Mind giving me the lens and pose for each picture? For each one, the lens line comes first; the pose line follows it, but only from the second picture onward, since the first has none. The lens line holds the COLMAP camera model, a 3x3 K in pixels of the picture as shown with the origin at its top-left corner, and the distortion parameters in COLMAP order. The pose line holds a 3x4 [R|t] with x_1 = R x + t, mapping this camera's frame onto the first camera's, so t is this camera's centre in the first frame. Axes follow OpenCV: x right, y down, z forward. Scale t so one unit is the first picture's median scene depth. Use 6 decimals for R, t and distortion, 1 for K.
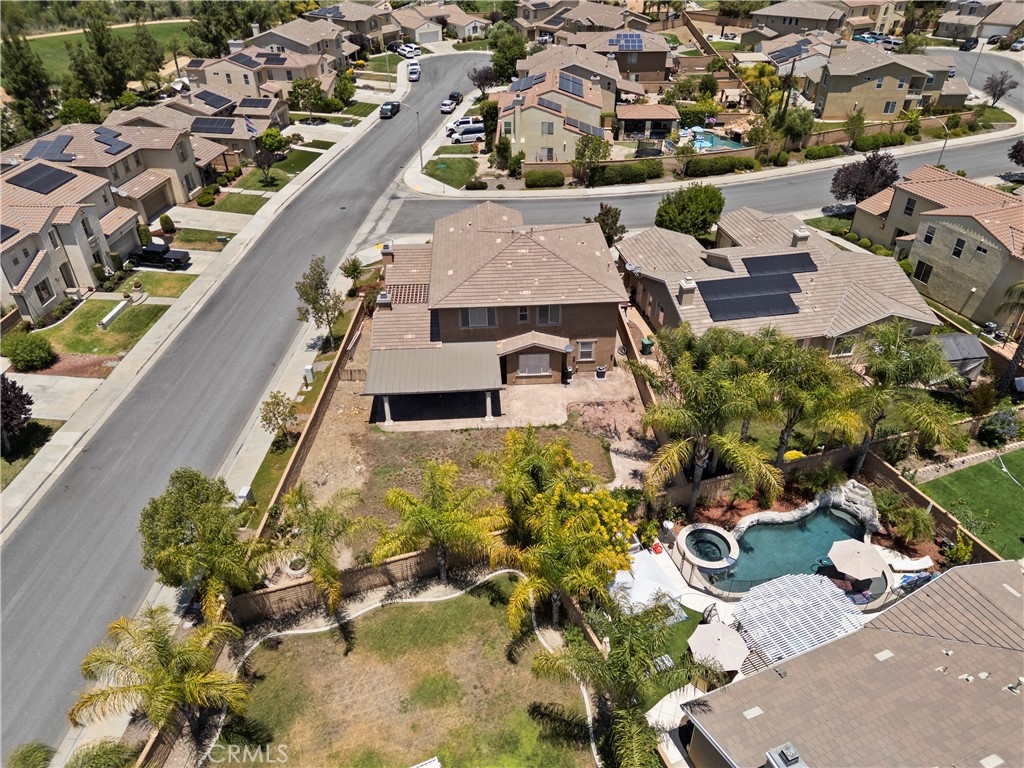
lens RADIAL K [[716.9, 0, 512.0], [0, 716.9, 384.0], [0, 0, 1]] dist [0.050084, -0.025736]
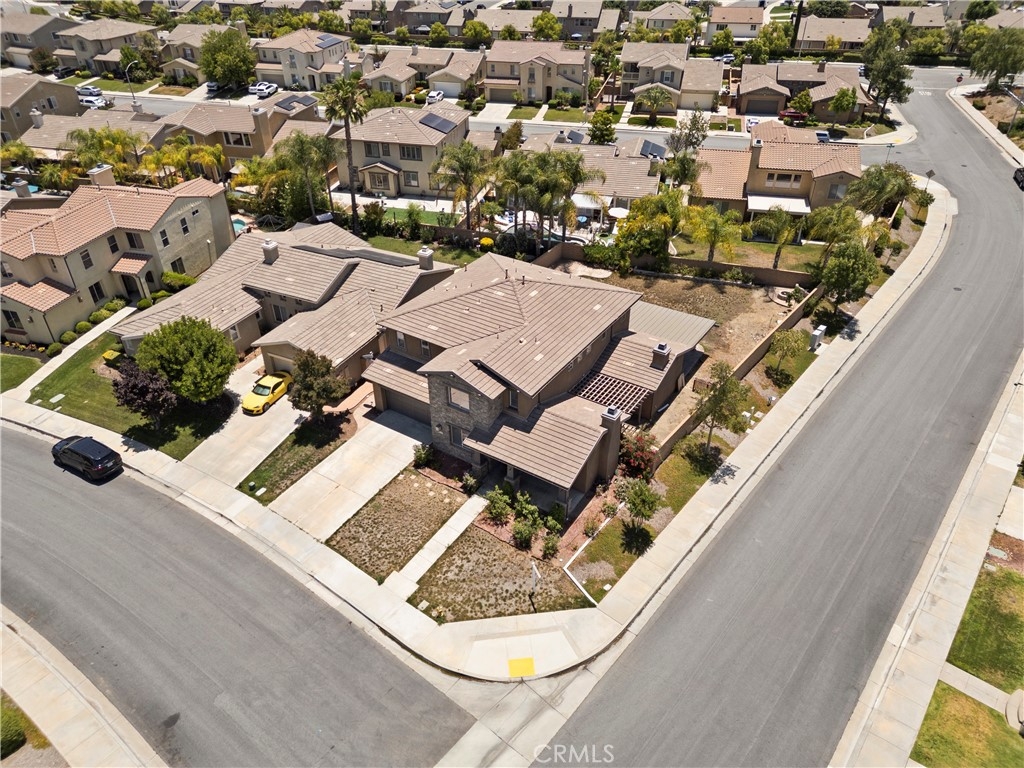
lens RADIAL K [[717.9, 0, 509.8], [0, 717.9, 381.8], [0, 0, 1]] dist [0.070550, -0.050691]
pose [[-0.801105, -0.326018, 0.501940, -0.302482], [0.353894, 0.418317, 0.836523, -0.572830], [-0.482691, 0.847776, -0.219740, 0.804081]]
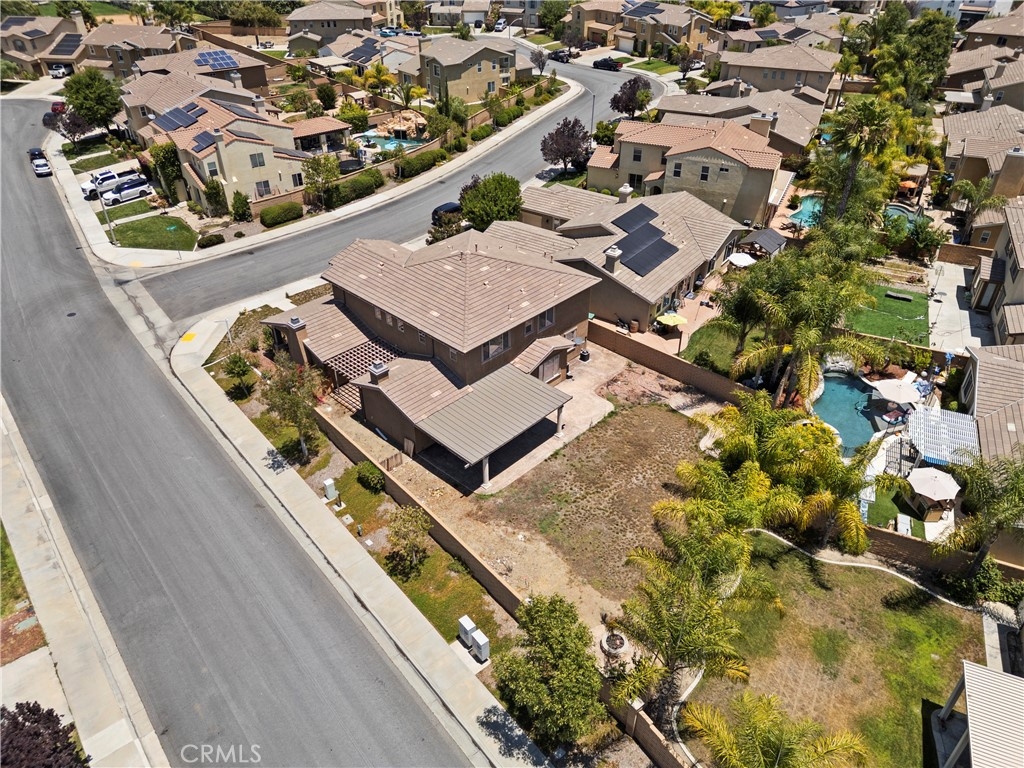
lens RADIAL K [[717.9, 0, 509.8], [0, 717.9, 381.8], [0, 0, 1]] dist [0.070550, -0.050691]
pose [[0.735064, -0.380603, 0.561091, -0.332865], [0.386759, 0.915100, 0.114059, -0.085508], [-0.556865, 0.133166, 0.819858, 0.124712]]
